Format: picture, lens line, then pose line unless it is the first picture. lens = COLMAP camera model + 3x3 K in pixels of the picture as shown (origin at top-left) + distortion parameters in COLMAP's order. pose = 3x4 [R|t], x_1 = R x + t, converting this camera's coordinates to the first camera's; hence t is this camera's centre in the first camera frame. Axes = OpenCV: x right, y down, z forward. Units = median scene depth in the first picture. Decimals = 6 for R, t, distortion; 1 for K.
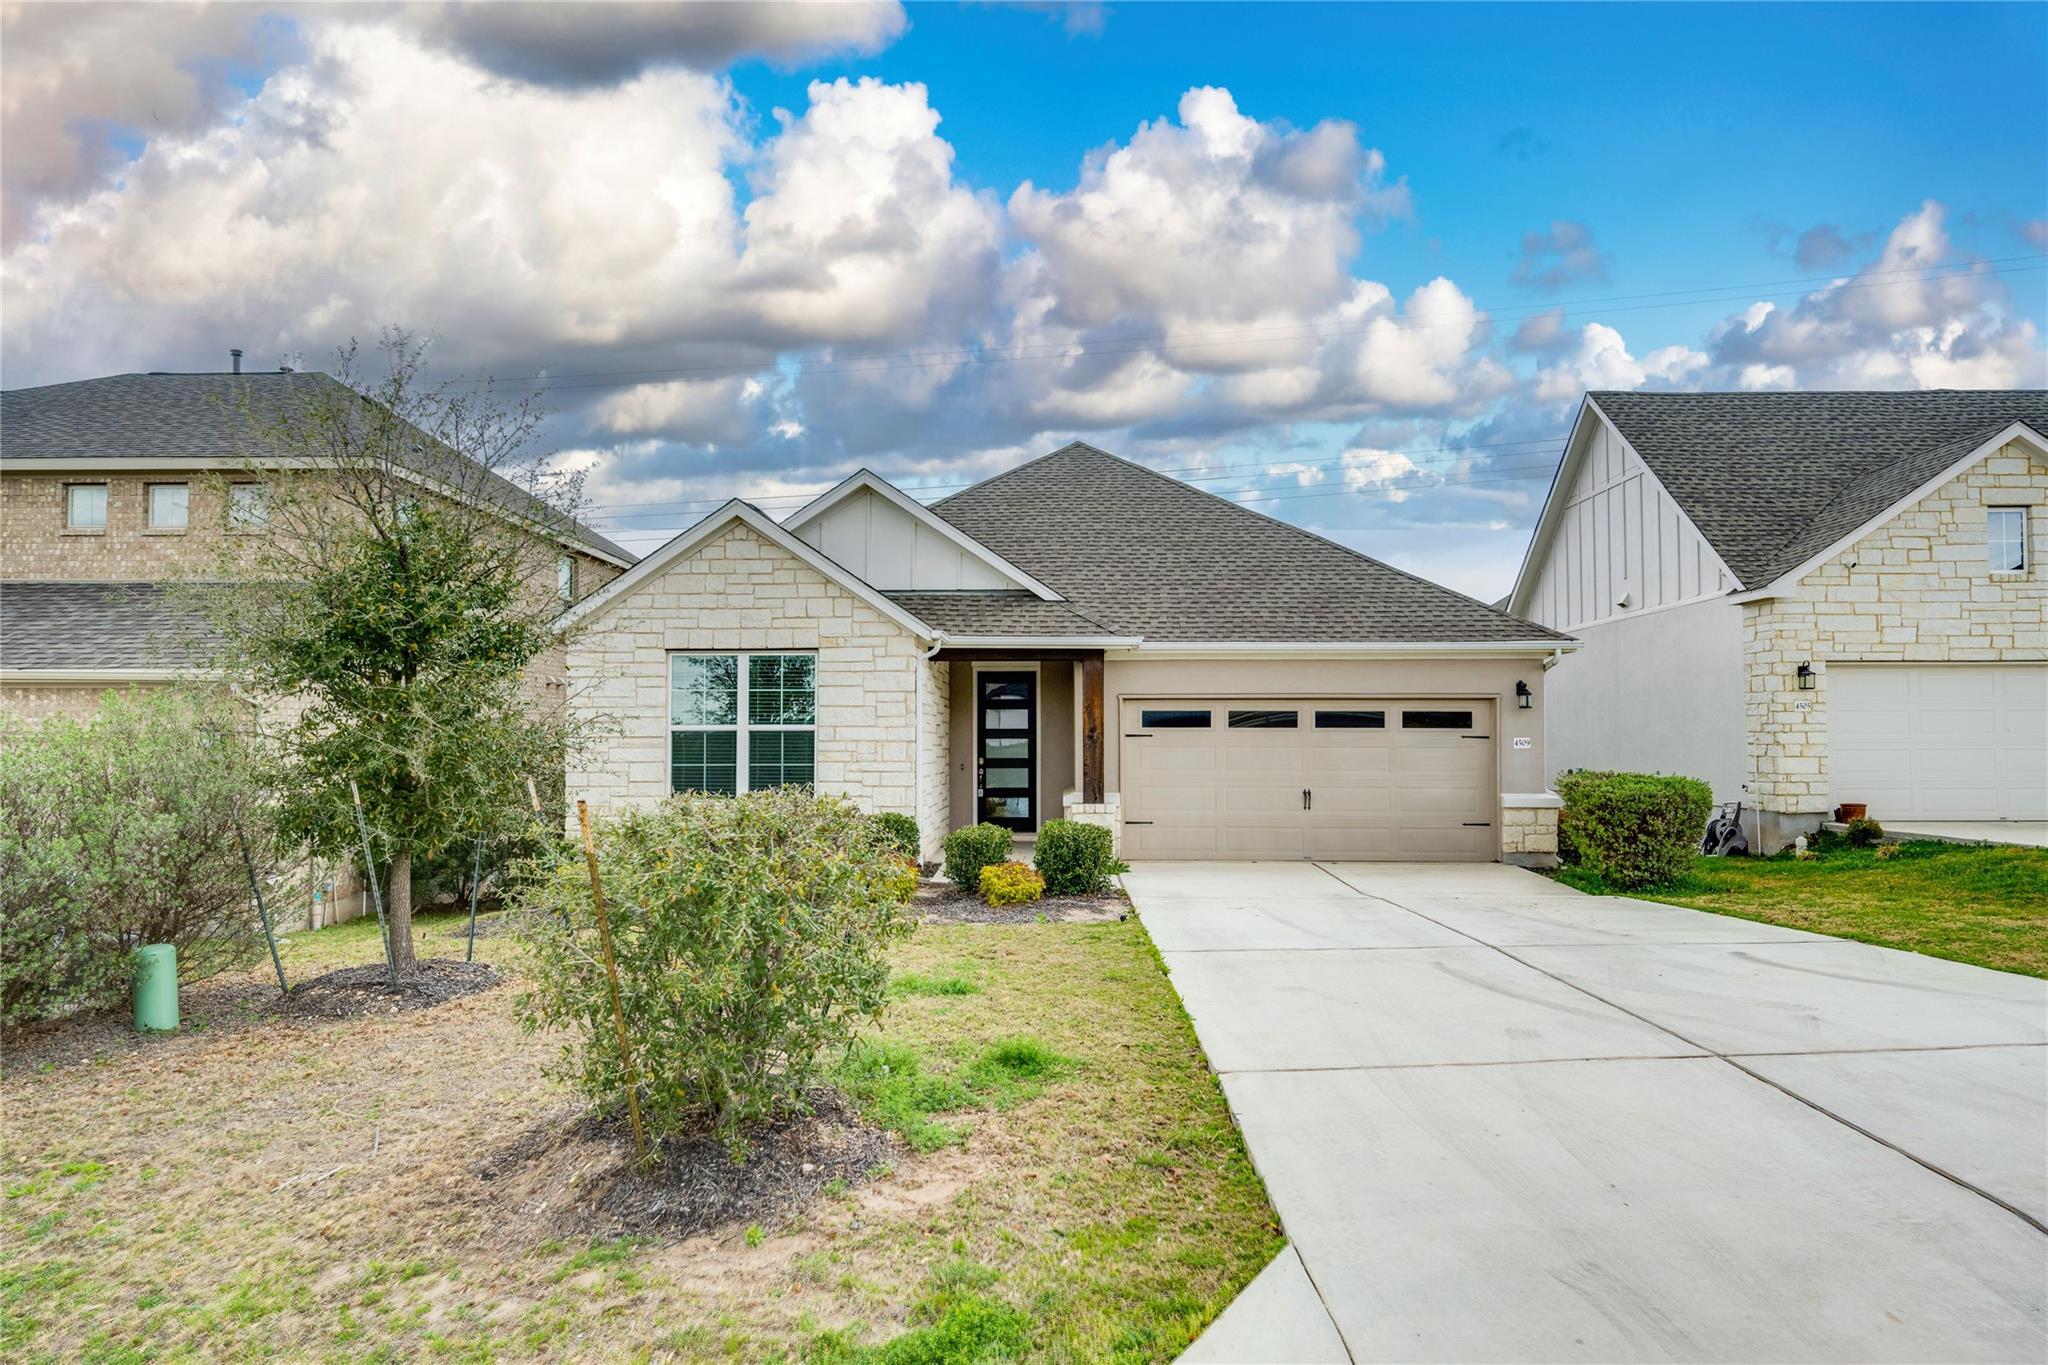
lens RADIAL K [[970.5, 0, 1046.2], [0, 970.5, 682.8], [0, 0, 1]] dist [0.000286, -0.000108]
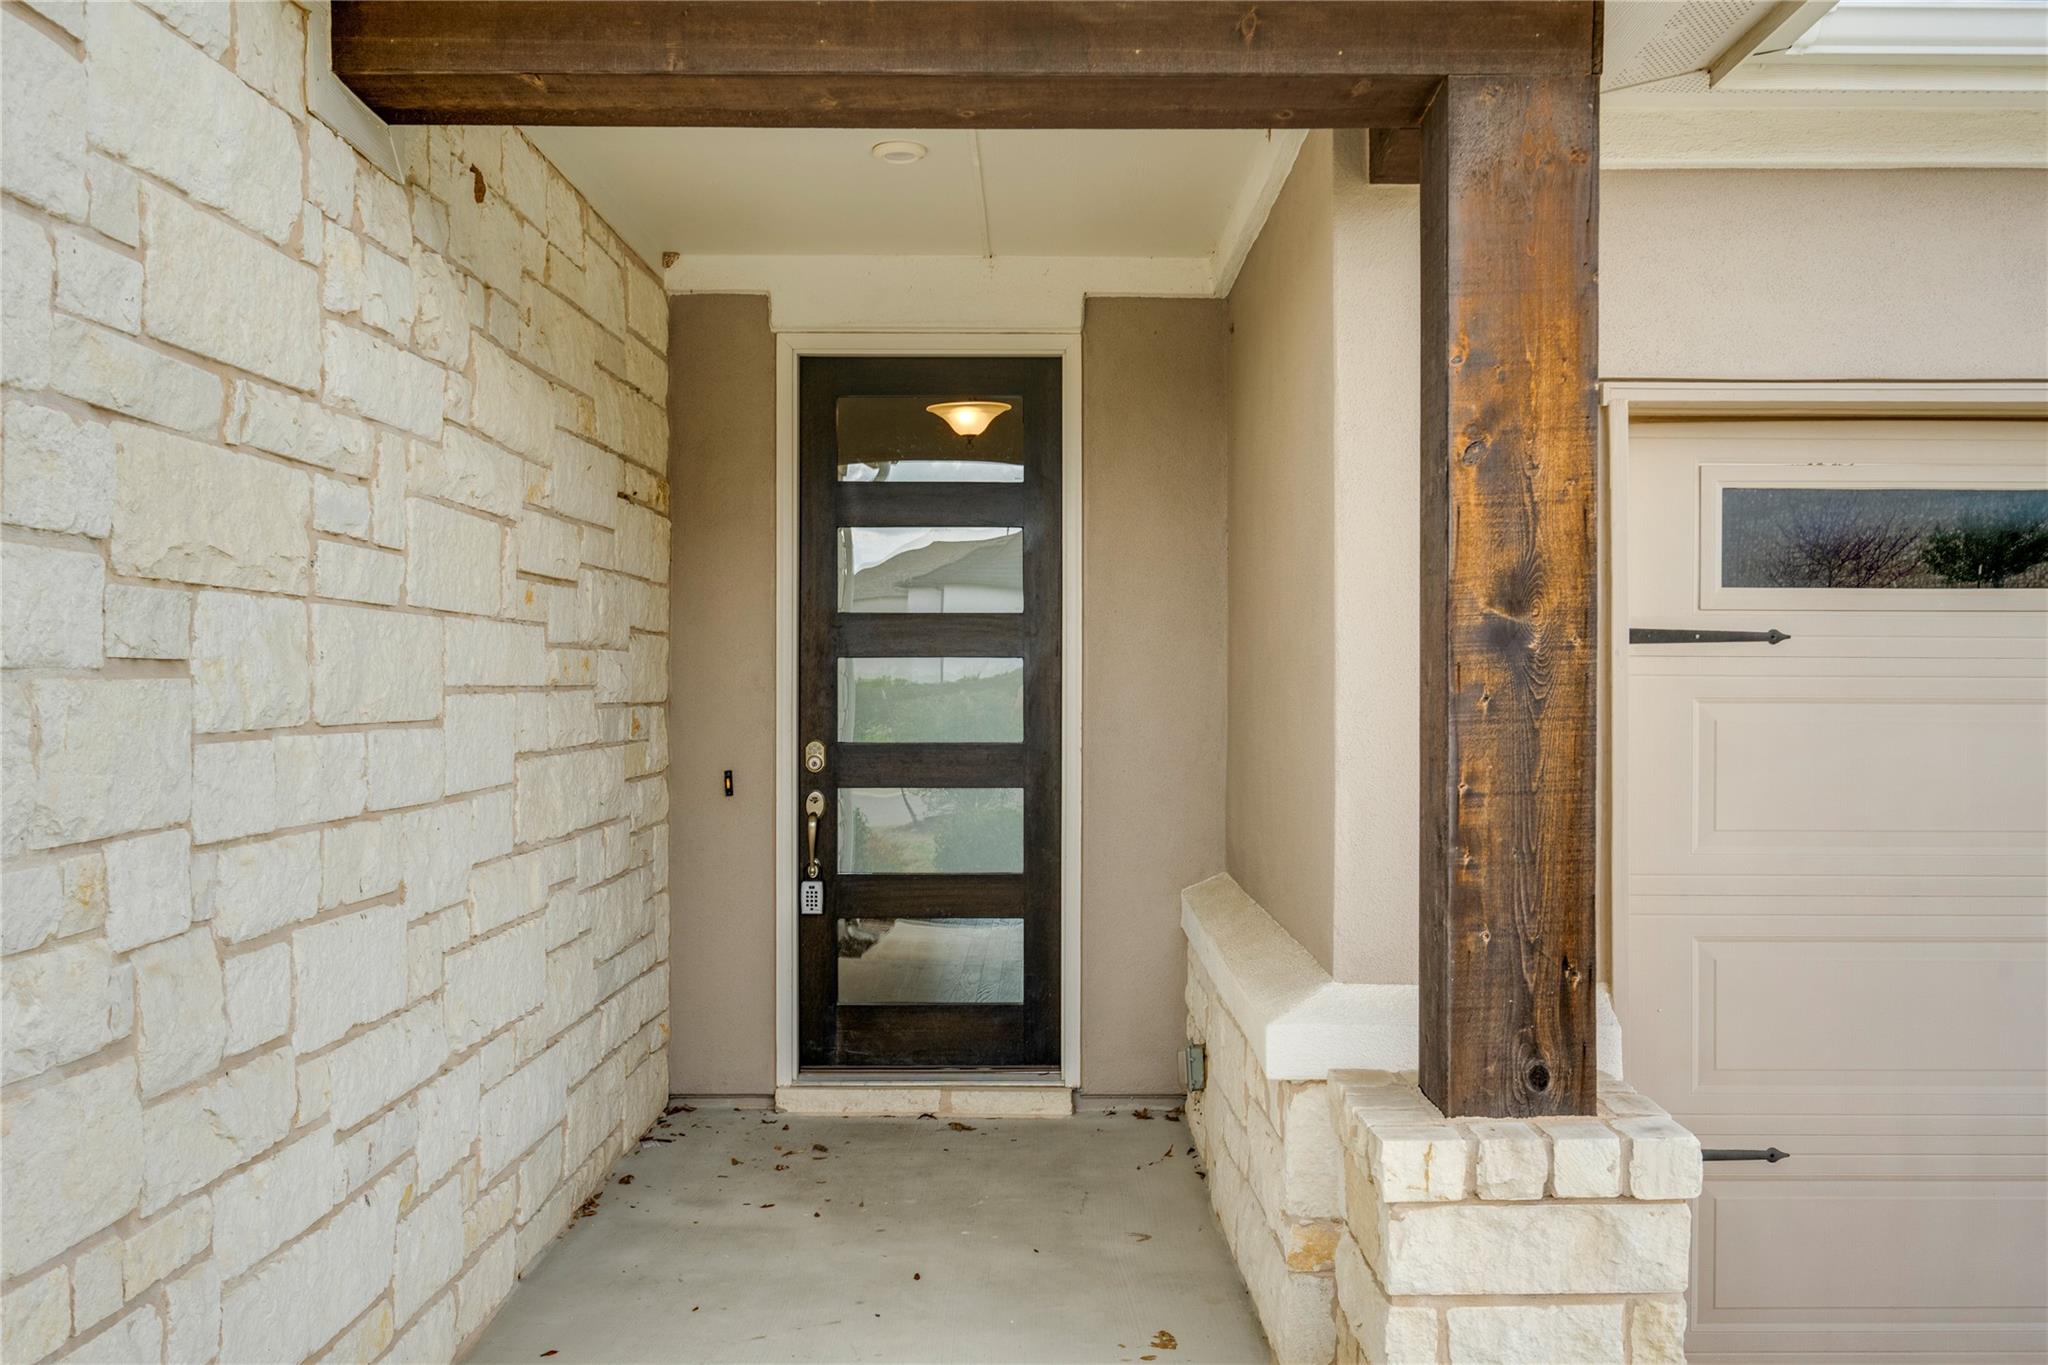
lens RADIAL K [[1781.2, 0, 1024.0], [0, 1781.2, 682.5], [0, 0, 1]] dist [-0.000177, -0.000153]
pose [[0.999995, 0.003065, -0.000411, -0.021991], [-0.003030, 0.997751, 0.066955, 0.043464], [0.000616, -0.066953, 0.997756, 0.712952]]
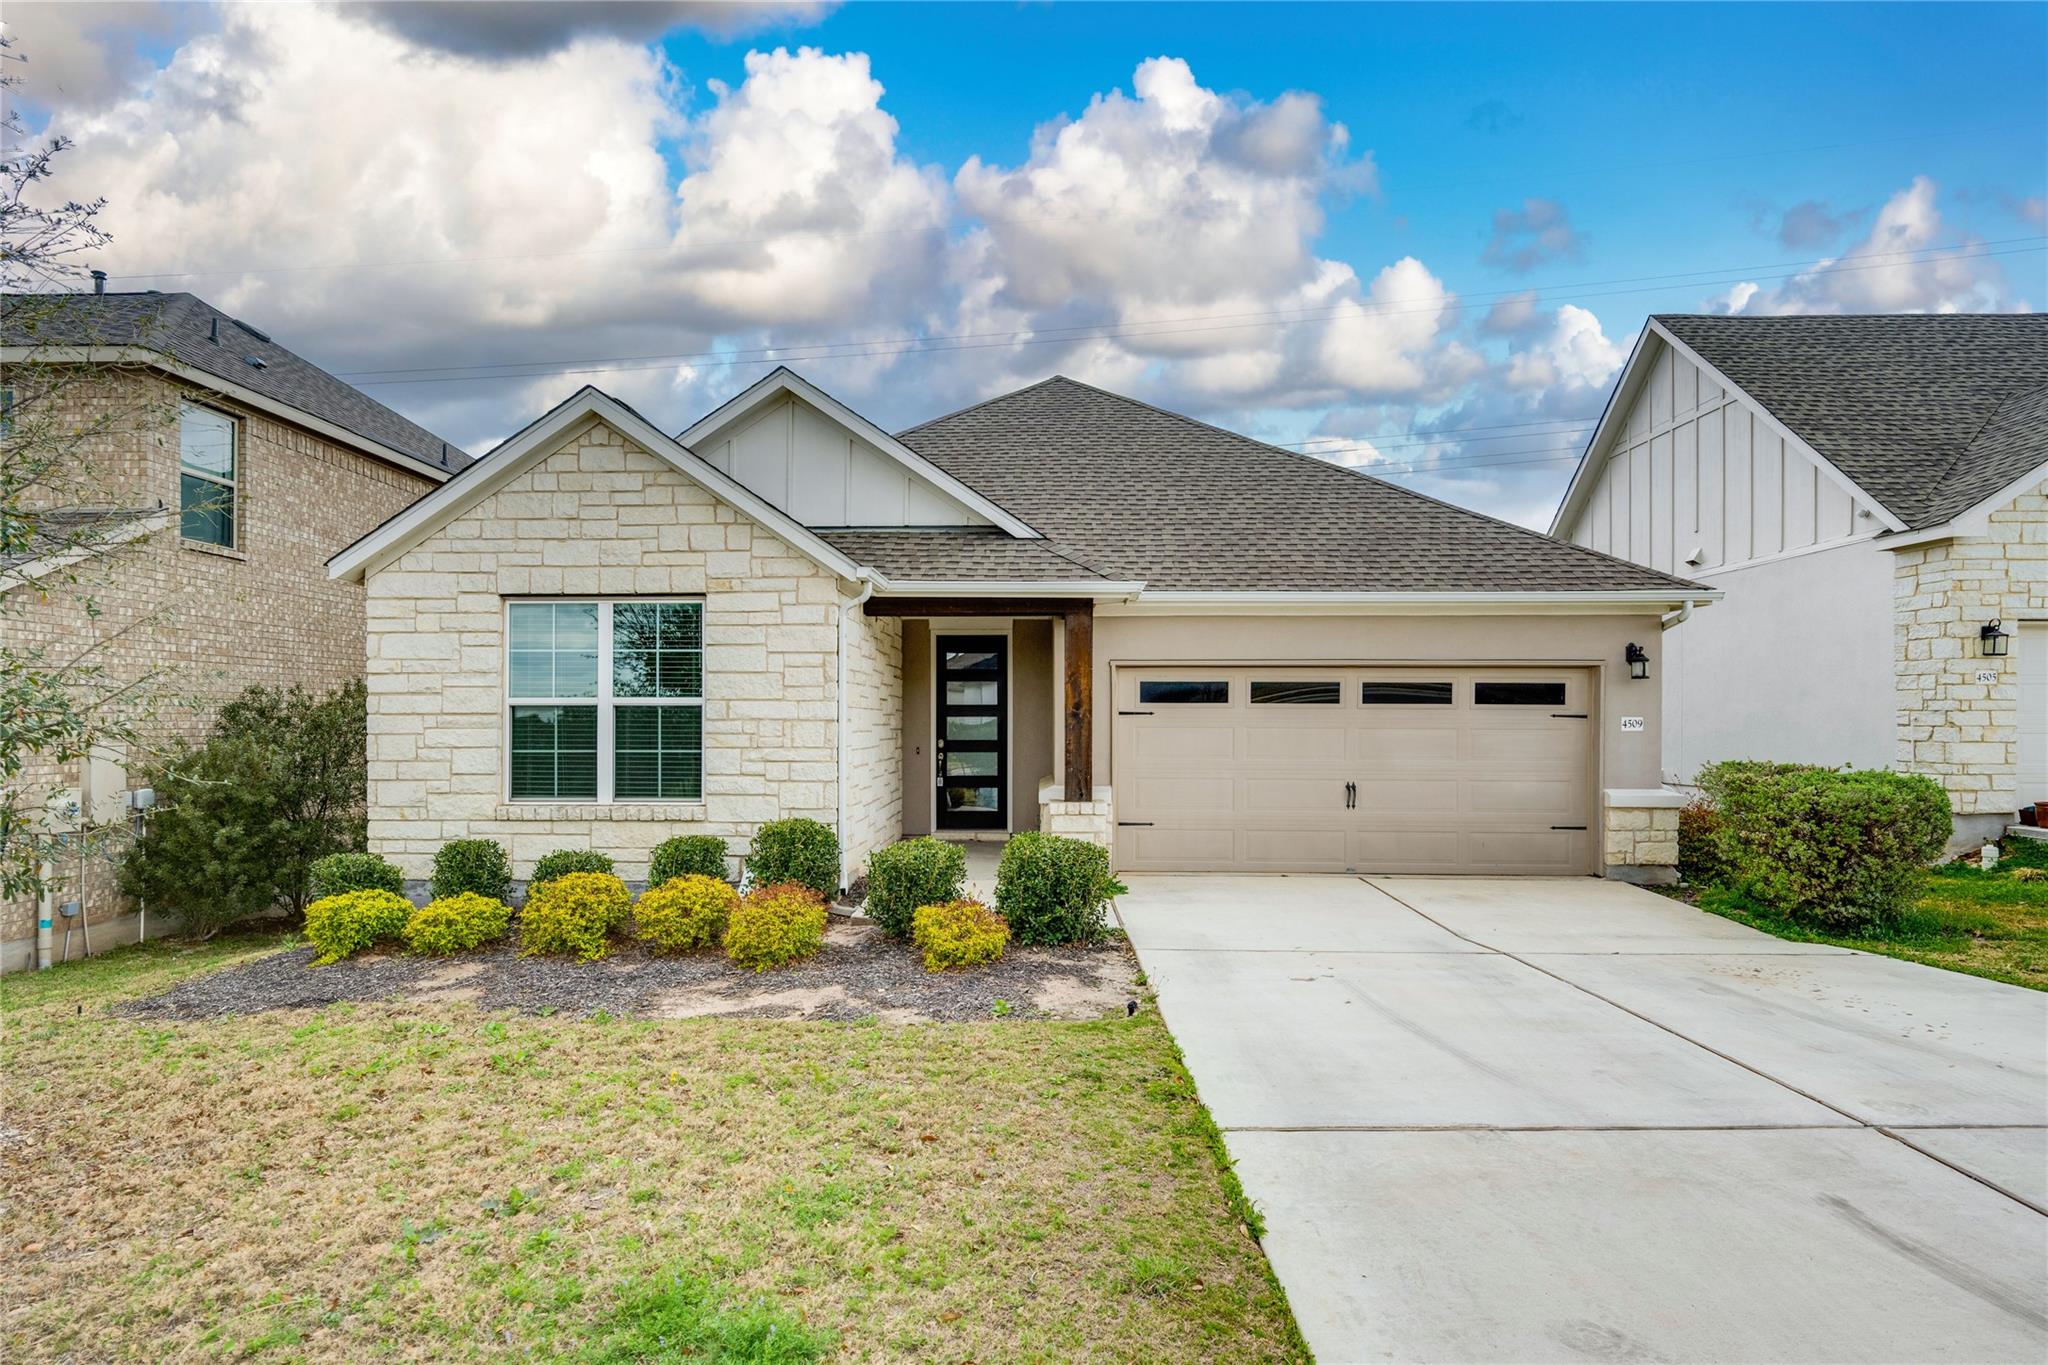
lens RADIAL K [[908.0, 0, 1024.8], [0, 908.0, 716.5], [0, 0, 1]] dist [-0.000015, -0.000020]
pose [[0.999997, 0.002180, -0.001091, 0.006715], [-0.002113, 0.998321, 0.057885, 0.015177], [0.001216, -0.057882, 0.998323, 0.274534]]
